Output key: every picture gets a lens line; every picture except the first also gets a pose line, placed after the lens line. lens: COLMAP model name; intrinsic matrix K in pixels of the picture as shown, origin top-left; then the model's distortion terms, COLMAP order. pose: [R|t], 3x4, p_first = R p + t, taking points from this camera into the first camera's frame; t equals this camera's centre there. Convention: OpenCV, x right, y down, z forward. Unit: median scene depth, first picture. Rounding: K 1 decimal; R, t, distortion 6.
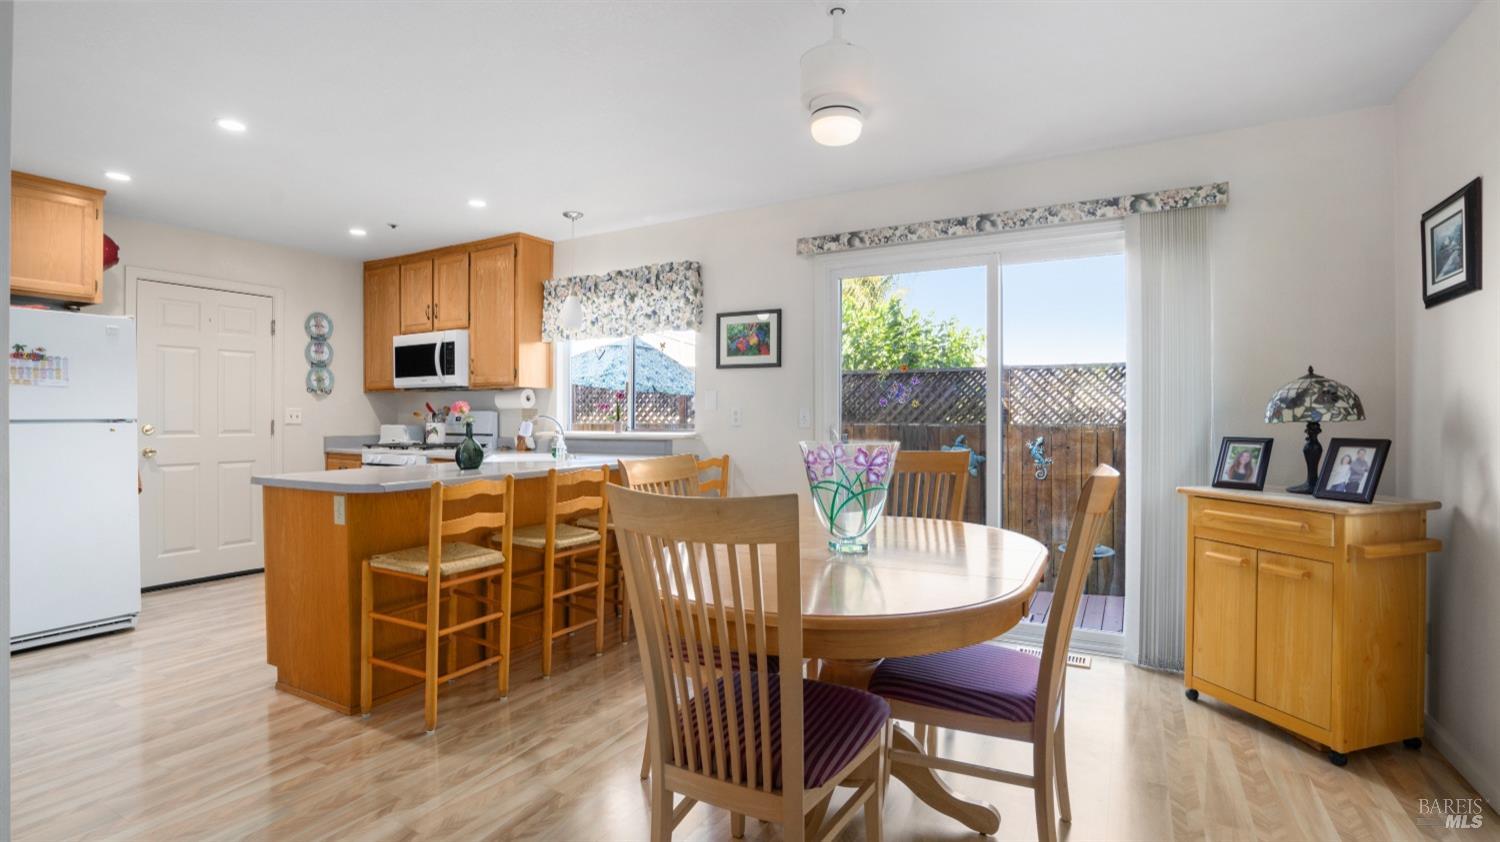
lens RADIAL K [[715.8, 0, 740.3], [0, 715.8, 414.7], [0, 0, 1]] dist [-0.030410, 0.011234]
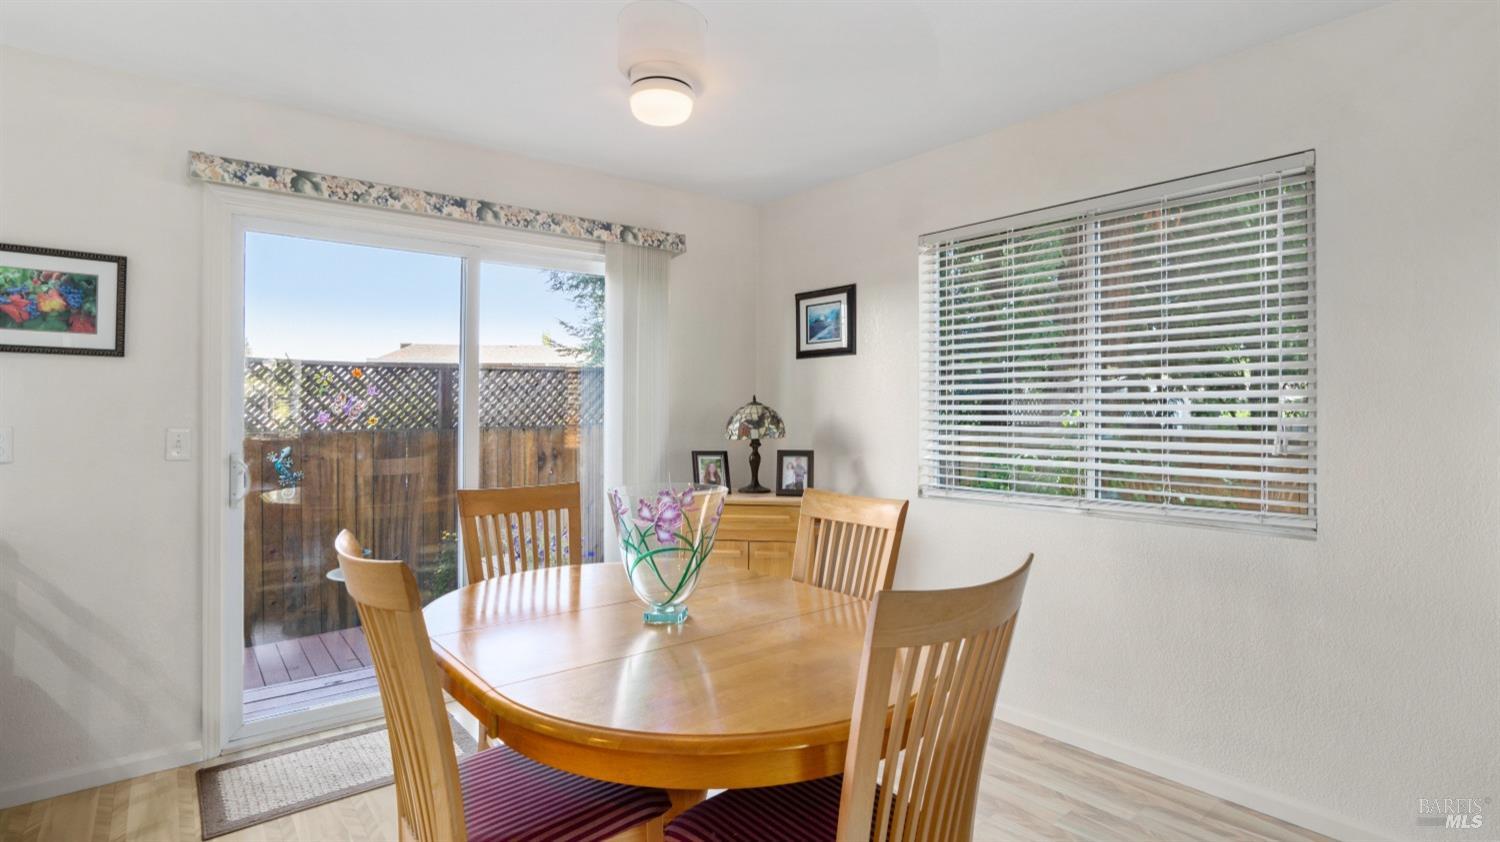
lens RADIAL K [[749.3, 0, 730.2], [0, 749.3, 397.7], [0, 0, 1]] dist [-0.002375, 0.003836]
pose [[0.380450, 0.014383, 0.924690, -0.291069], [-0.005903, 0.999896, -0.013124, -0.026738], [-0.924783, -0.000465, 0.380495, 0.294163]]
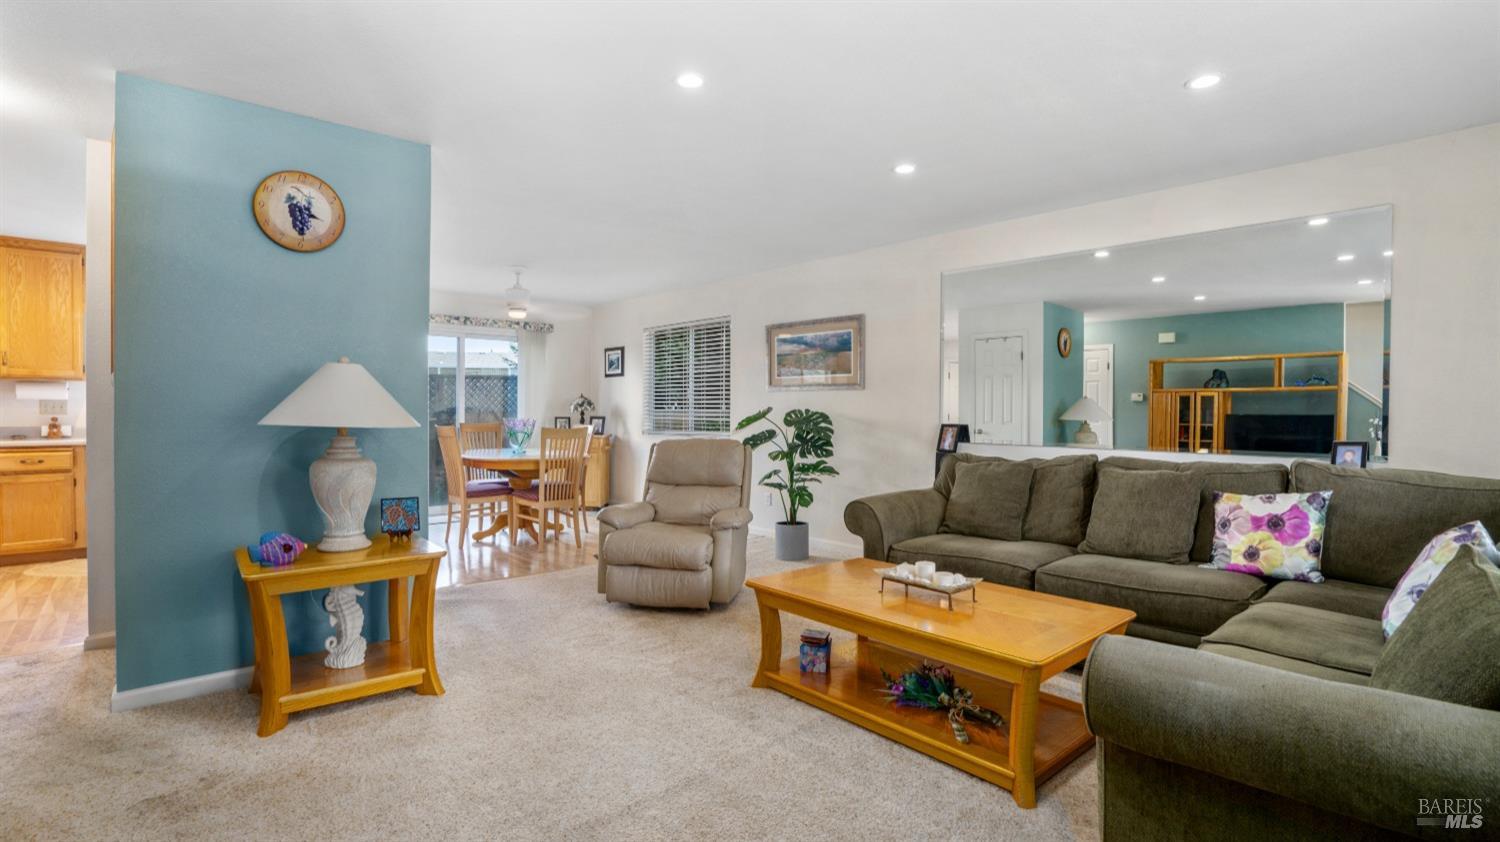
lens RADIAL K [[715.8, 0, 714.0], [0, 715.8, 420.3], [0, 0, 1]] dist [-0.030410, 0.011234]
pose [[0.369704, -0.004709, 0.929138, -1.094426], [-0.008214, 0.999932, 0.008336, 0.010209], [-0.929113, -0.010714, 0.369640, -0.404953]]
